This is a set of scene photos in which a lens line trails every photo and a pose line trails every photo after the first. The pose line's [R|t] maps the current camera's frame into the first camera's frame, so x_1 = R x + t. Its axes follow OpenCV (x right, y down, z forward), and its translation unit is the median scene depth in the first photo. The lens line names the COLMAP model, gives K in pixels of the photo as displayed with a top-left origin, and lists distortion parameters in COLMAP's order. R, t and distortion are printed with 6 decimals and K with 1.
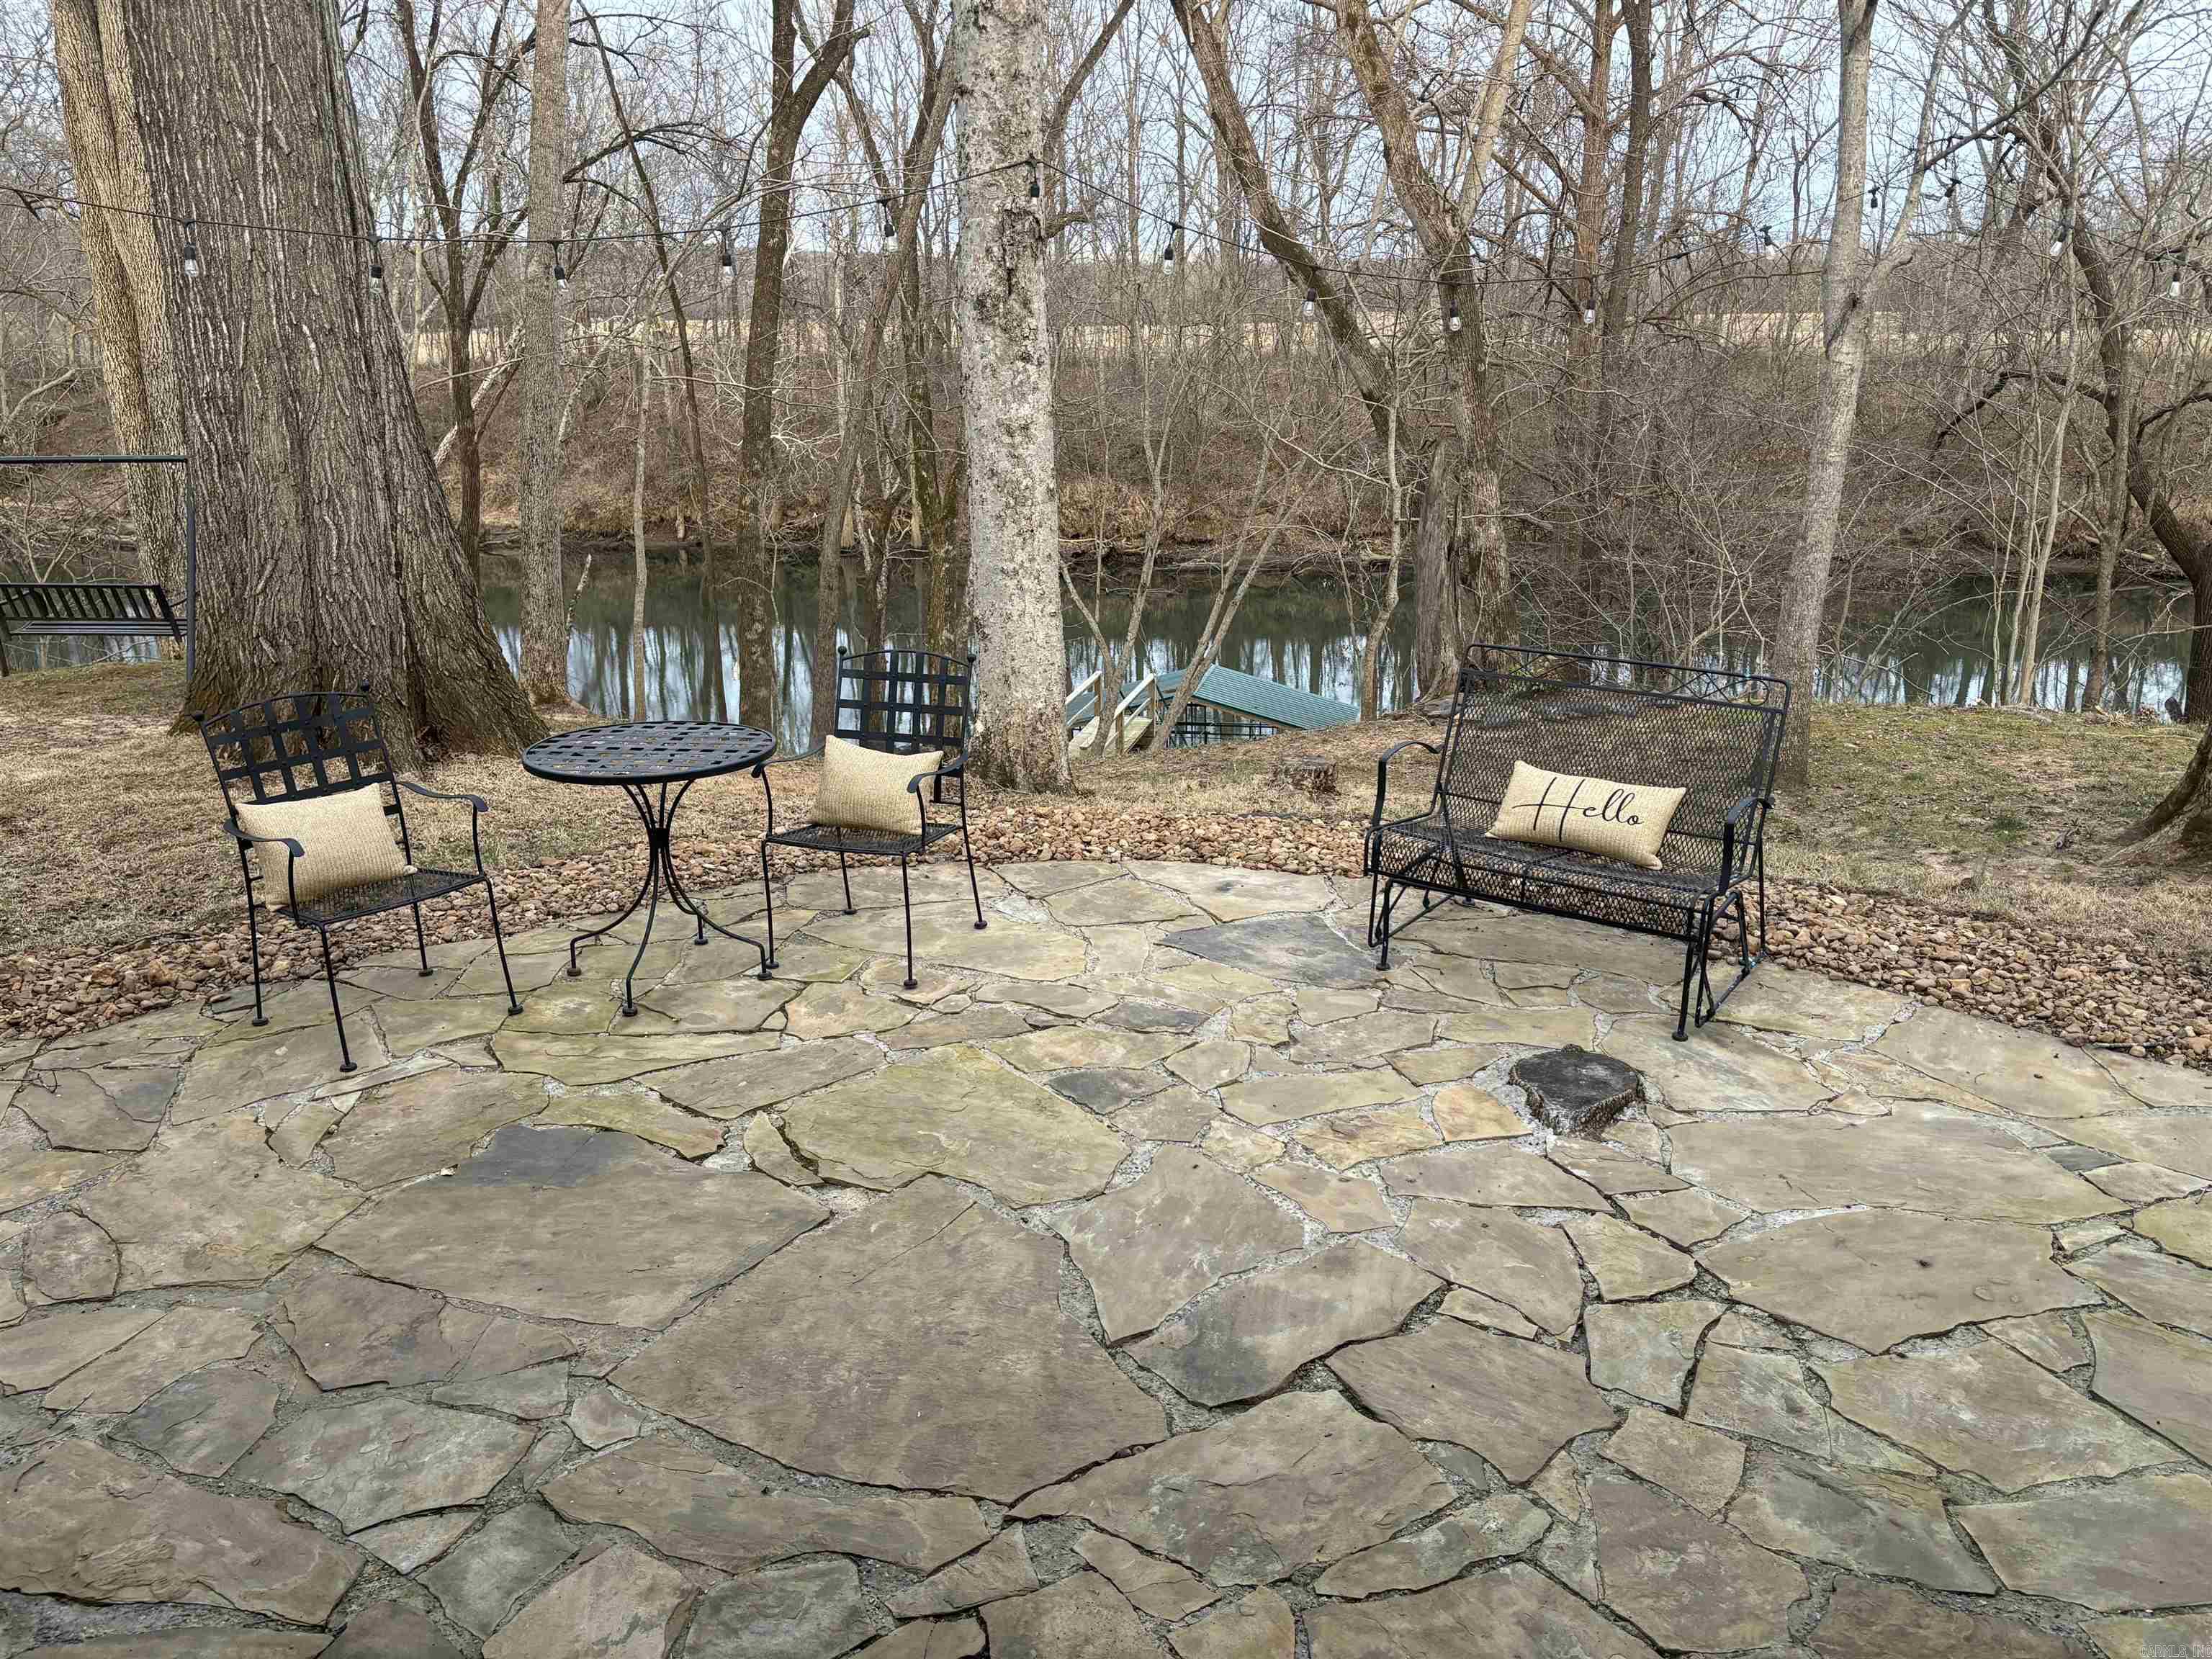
lens RADIAL K [[1685.5, 0, 1106.0], [0, 1685.5, 829.5], [0, 0, 1]] dist [0.001259, -0.003979]
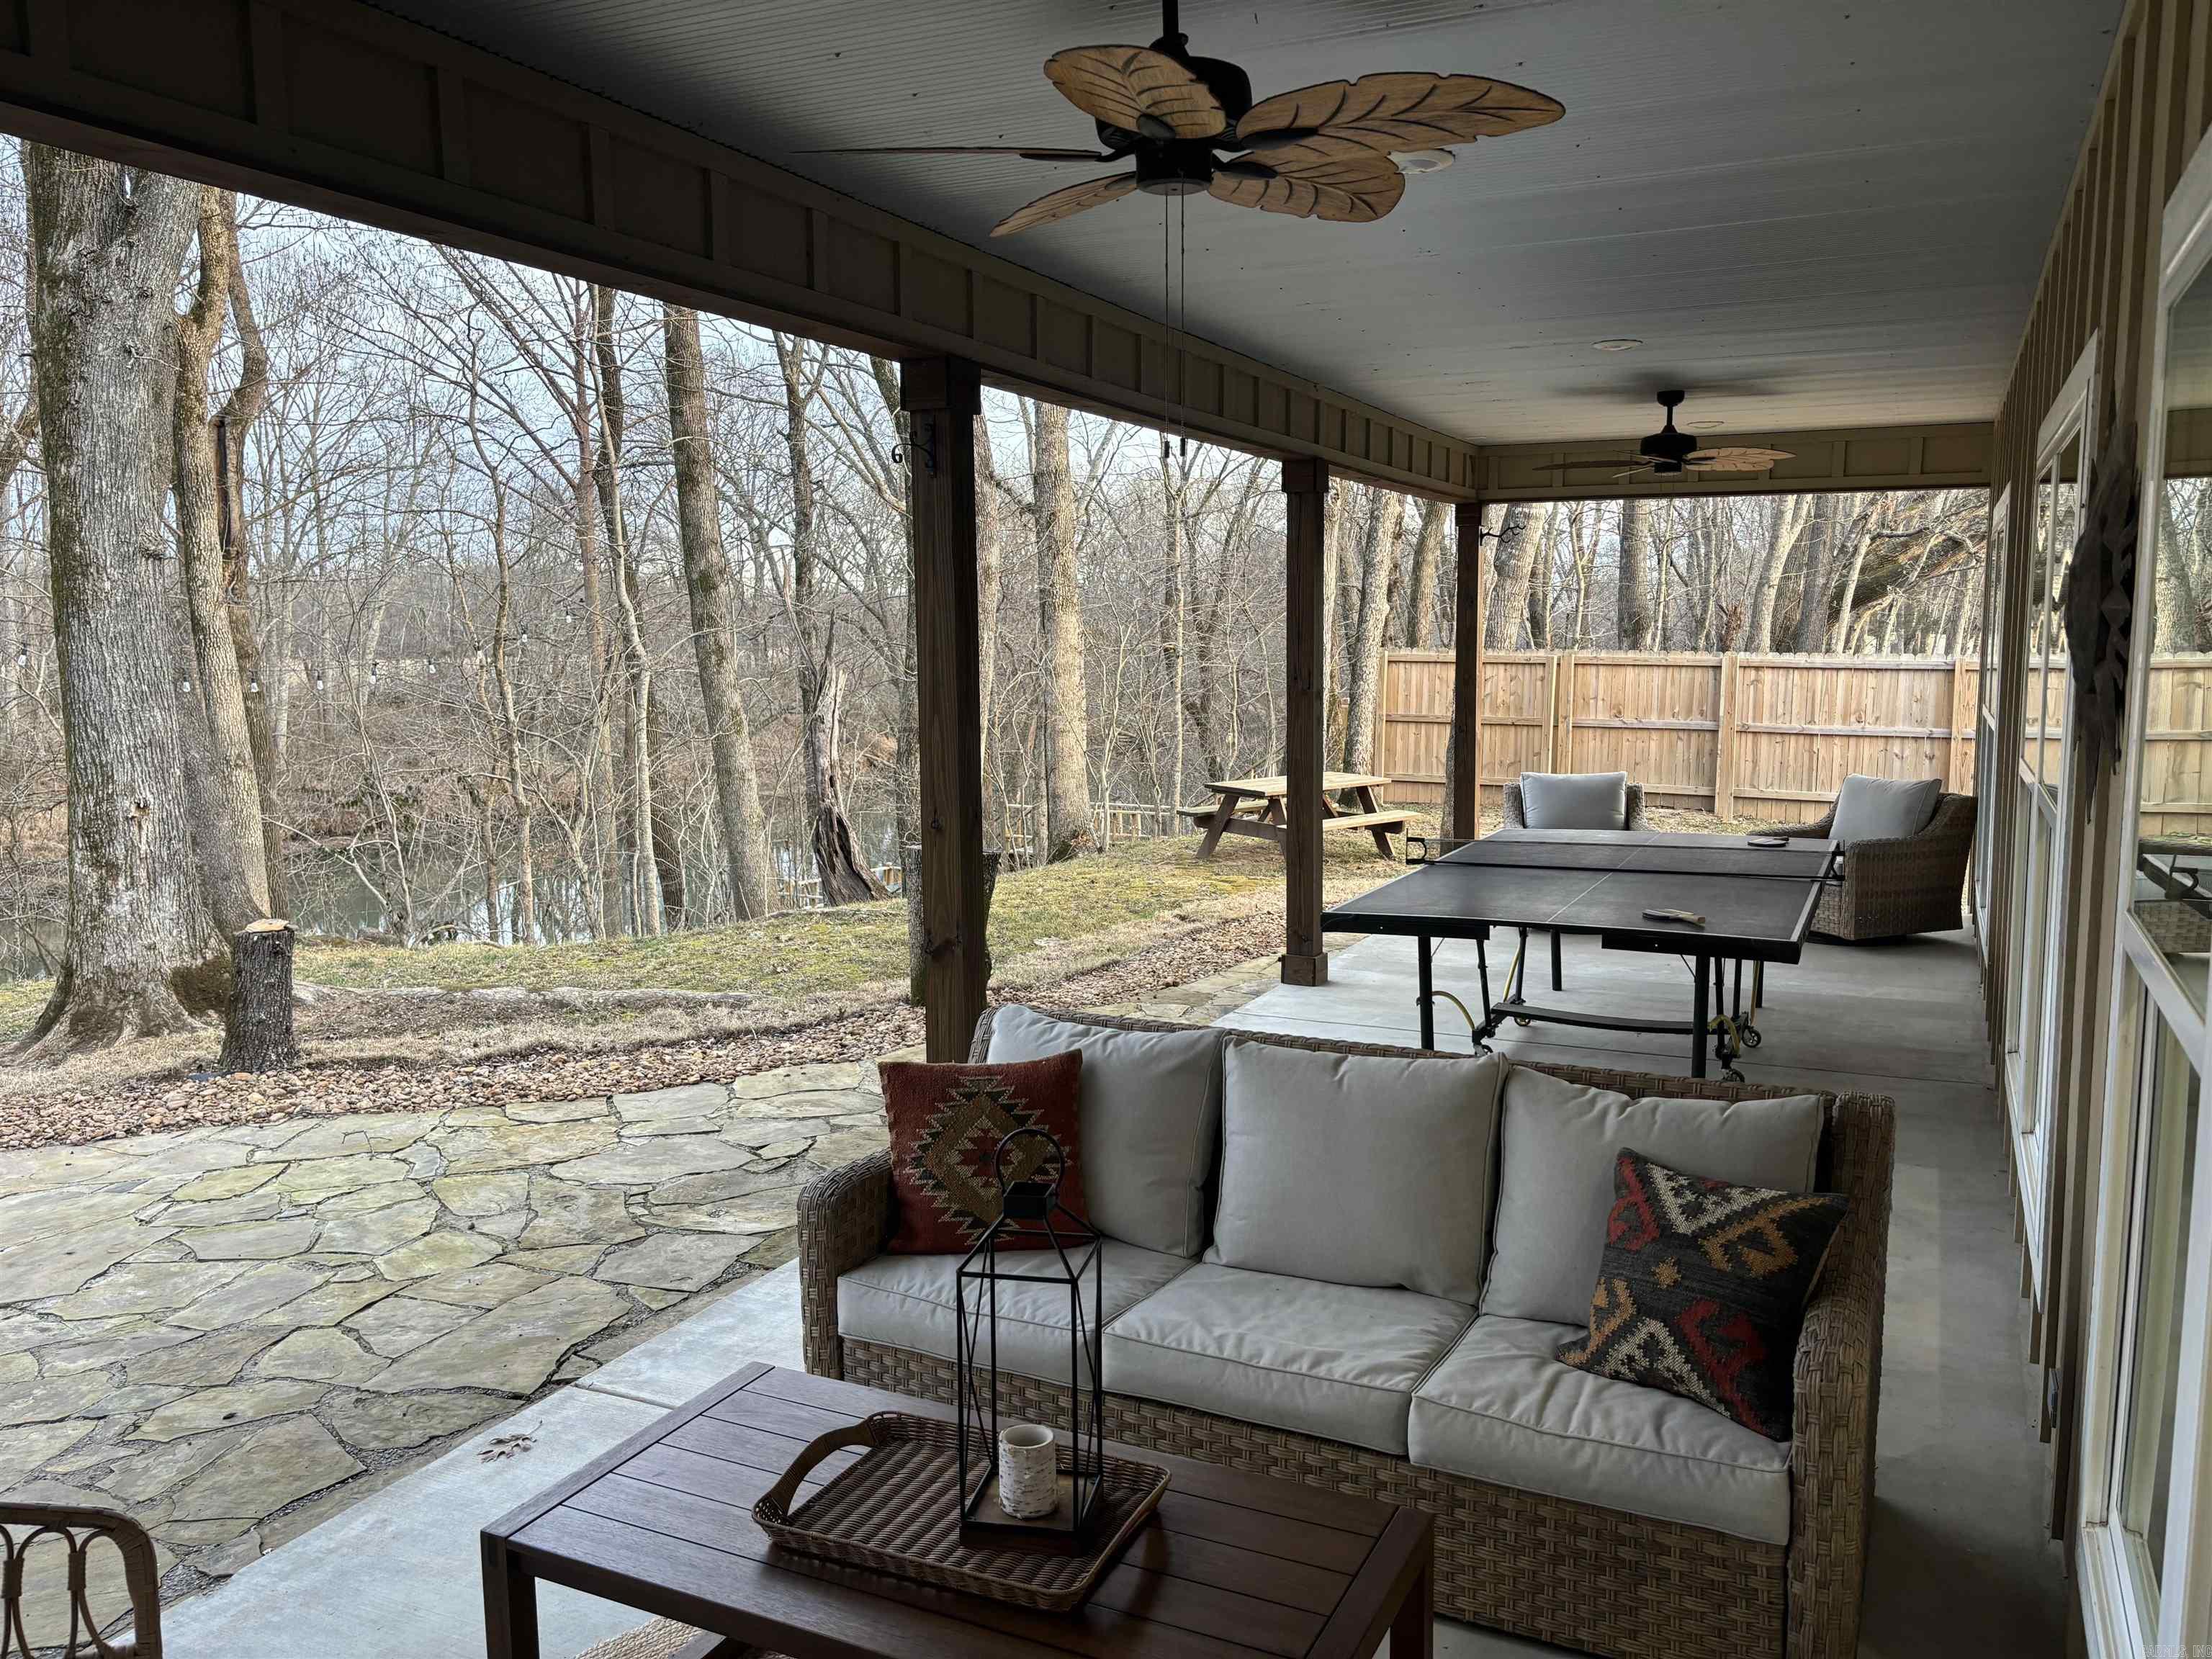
lens RADIAL K [[1685.5, 0, 1106.0], [0, 1685.5, 829.5], [0, 0, 1]] dist [0.001259, -0.003979]
pose [[0.346422, -0.098768, 0.932865, -0.447179], [0.274328, 0.961636, -0.000059, 0.108434], [-0.897071, 0.255931, 0.360227, -0.388686]]
